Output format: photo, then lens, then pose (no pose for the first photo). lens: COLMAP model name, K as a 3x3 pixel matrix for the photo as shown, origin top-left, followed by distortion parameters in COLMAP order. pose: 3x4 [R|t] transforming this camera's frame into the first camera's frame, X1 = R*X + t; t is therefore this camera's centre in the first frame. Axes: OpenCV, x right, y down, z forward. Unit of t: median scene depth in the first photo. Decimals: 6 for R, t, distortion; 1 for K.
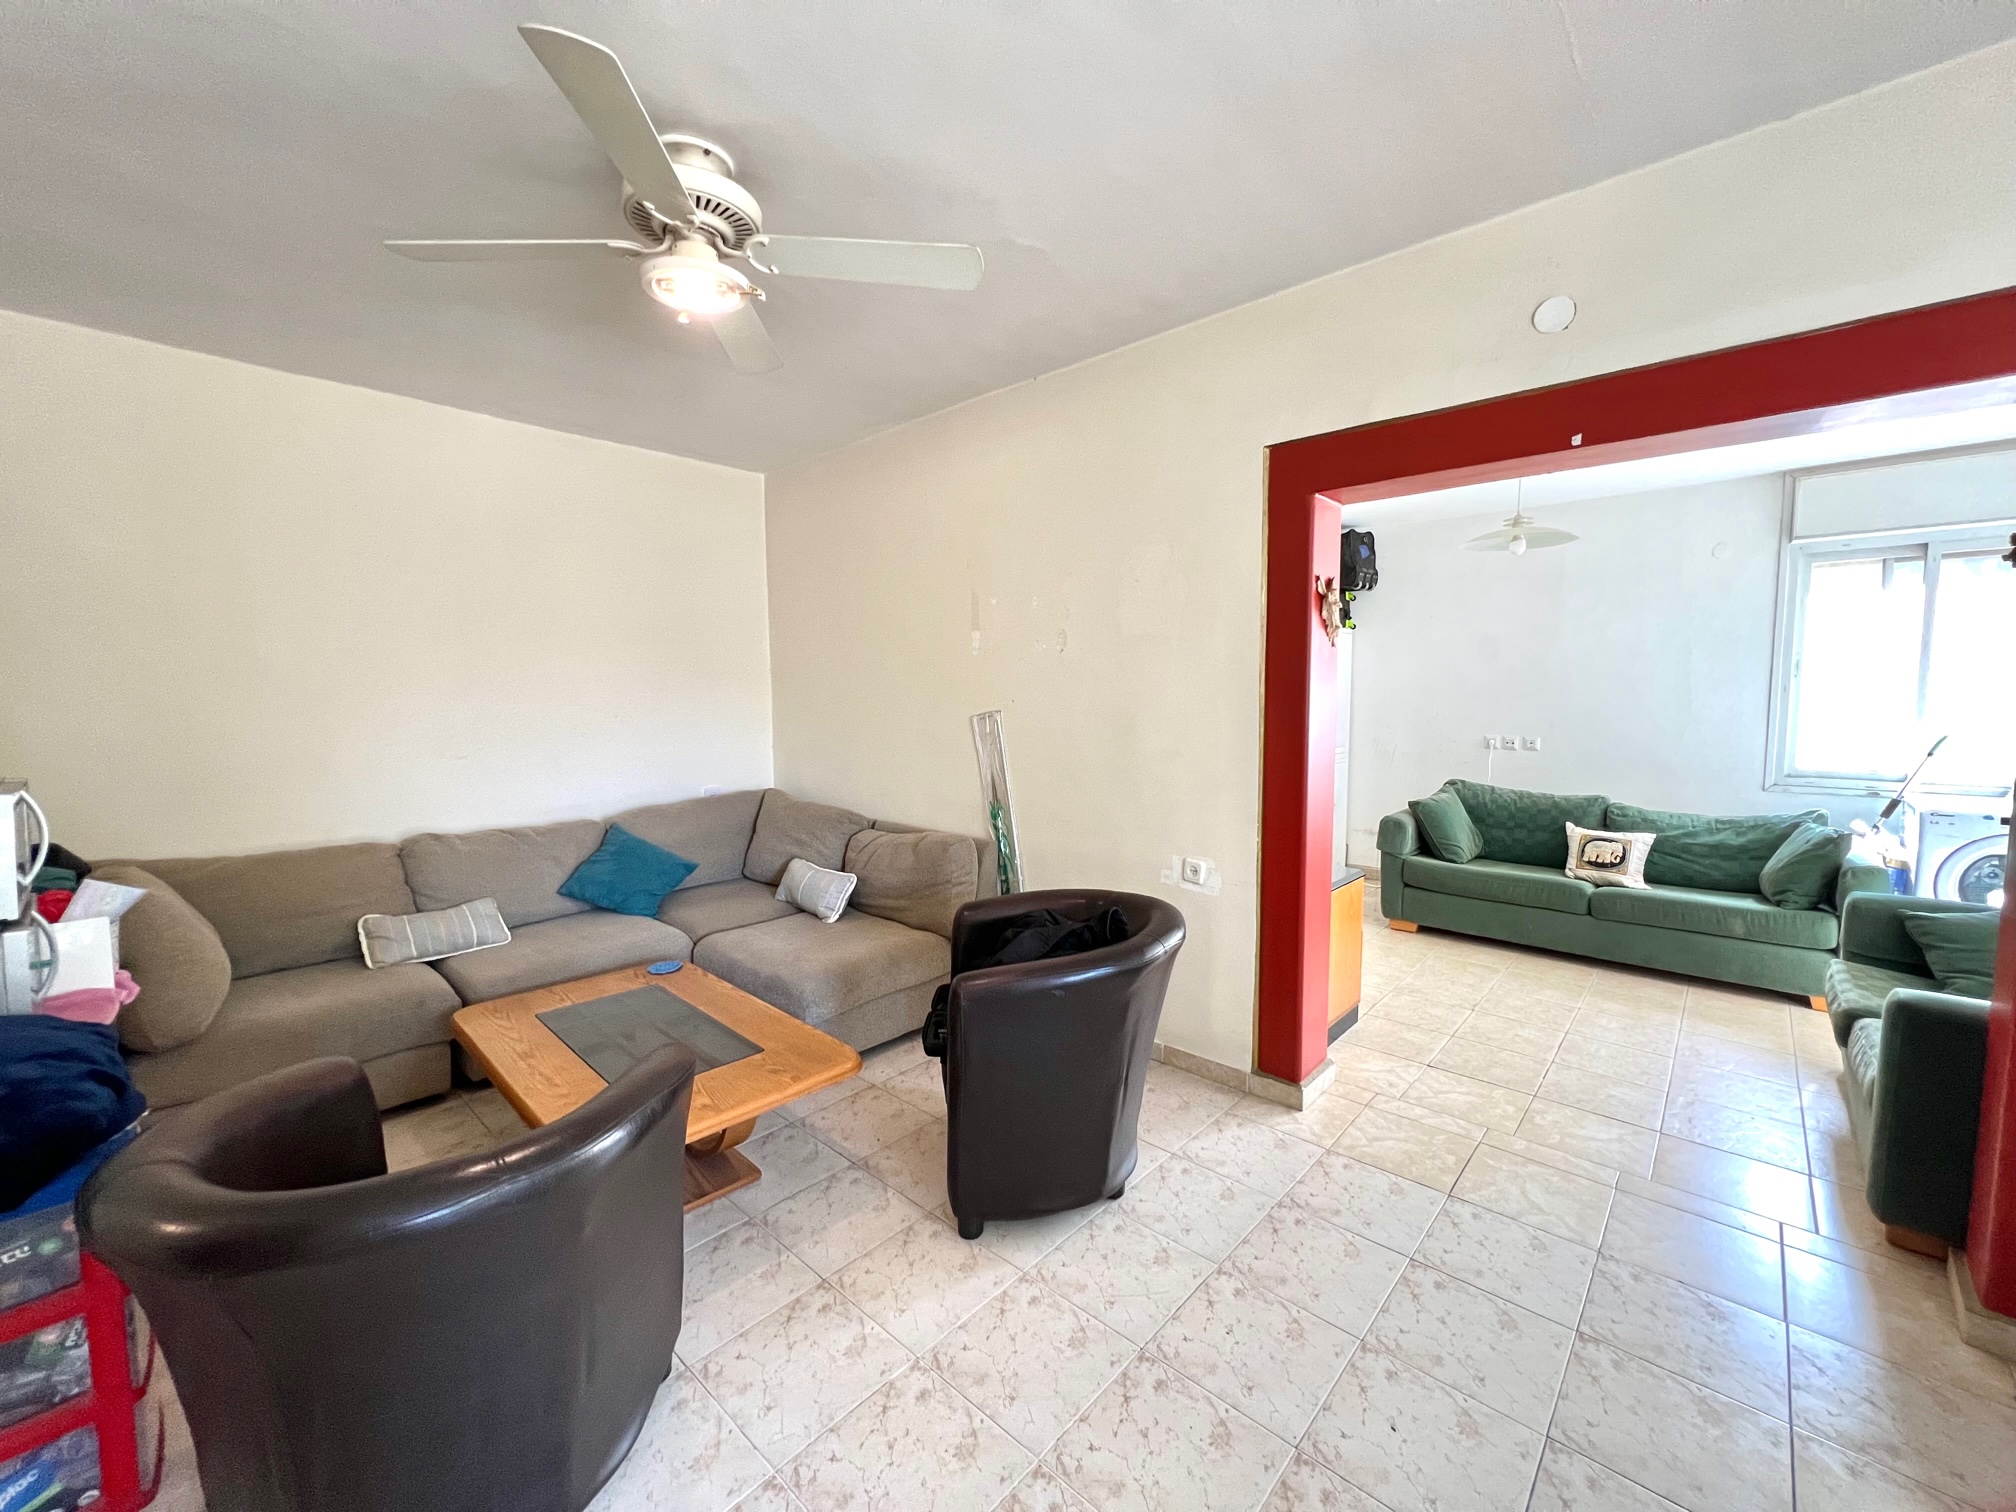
lens RADIAL K [[804.0, 0, 1008.0], [0, 804.0, 756.0], [0, 0, 1]] dist [-0.001271, -0.000023]
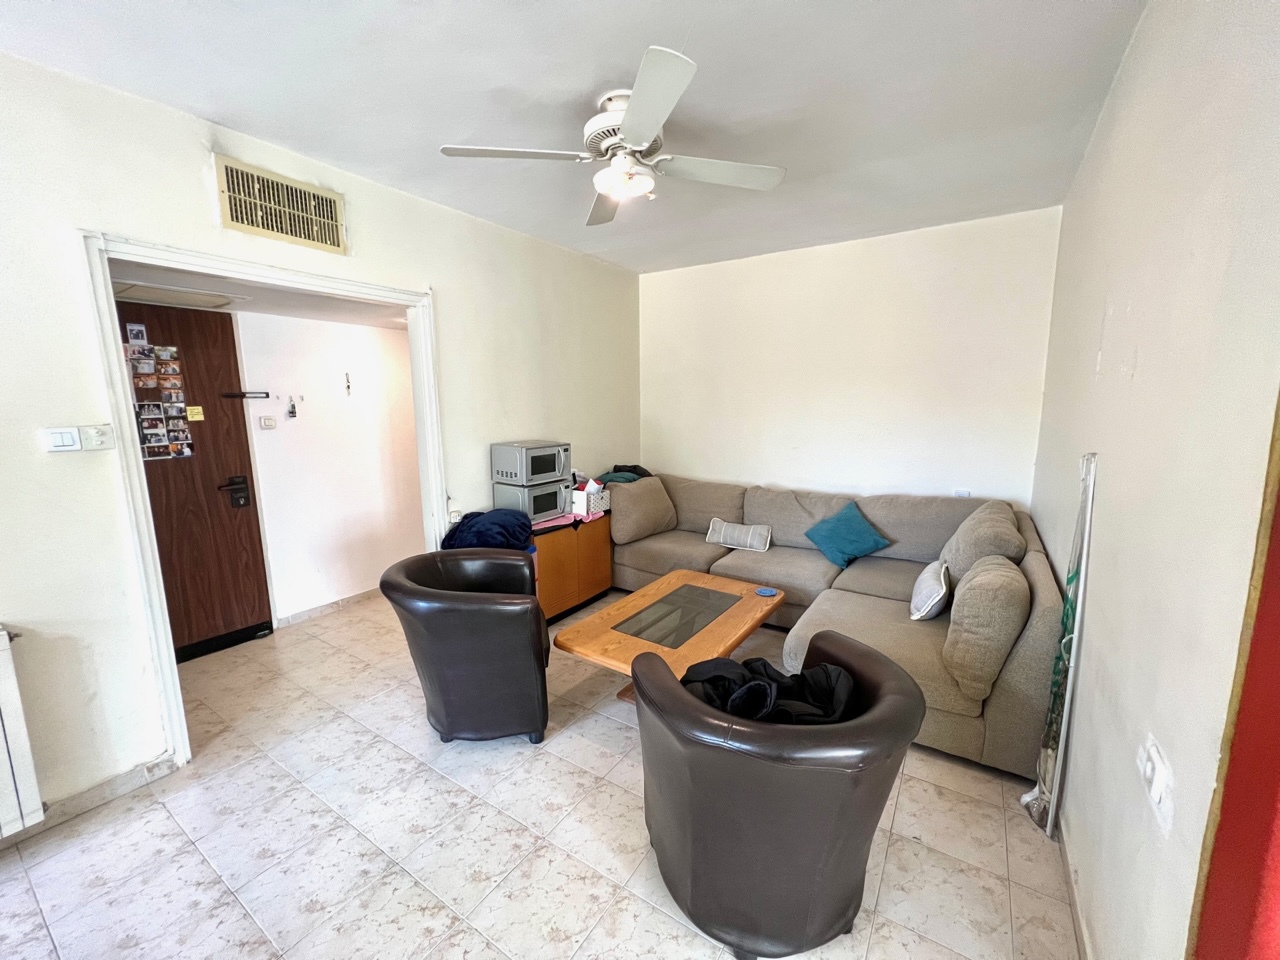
lens RADIAL K [[510.5, 0, 640.0], [0, 510.5, 480.0], [0, 0, 1]] dist [-0.001271, -0.000023]
pose [[0.165914, 0.153327, -0.974147, 0.458751], [-0.072767, 0.987049, 0.142964, -0.077923], [0.983452, 0.047166, 0.174923, 0.540427]]
